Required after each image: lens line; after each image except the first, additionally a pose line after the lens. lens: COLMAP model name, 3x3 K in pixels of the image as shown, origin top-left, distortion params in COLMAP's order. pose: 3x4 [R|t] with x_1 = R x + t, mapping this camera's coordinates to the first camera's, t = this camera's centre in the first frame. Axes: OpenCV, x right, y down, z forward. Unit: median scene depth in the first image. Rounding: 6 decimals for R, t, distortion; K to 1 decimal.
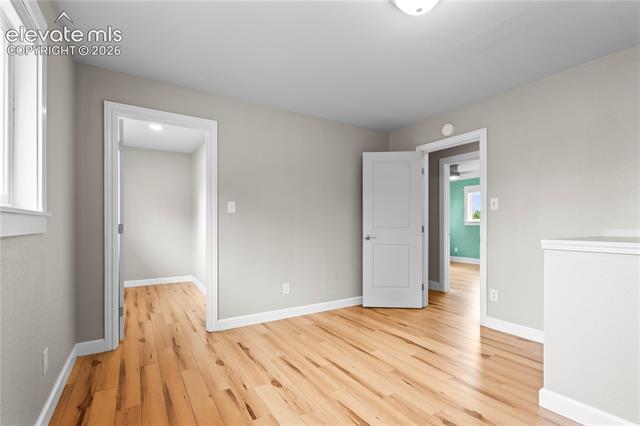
lens RADIAL K [[292.5, 0, 319.8], [0, 292.5, 216.7], [0, 0, 1]] dist [-0.001466, -0.000427]
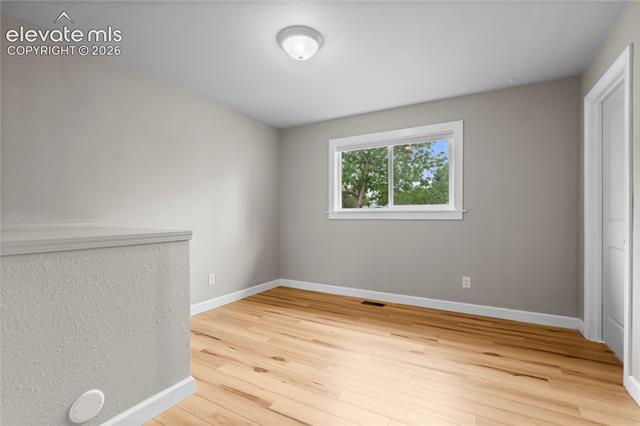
lens RADIAL K [[292.5, 0, 319.8], [0, 292.5, 216.7], [0, 0, 1]] dist [-0.001466, -0.000427]
pose [[-0.877820, 0.006801, -0.478942, 0.694055], [0.014847, 0.999805, -0.013016, 0.040081], [0.478760, -0.018536, -0.877750, 1.723227]]
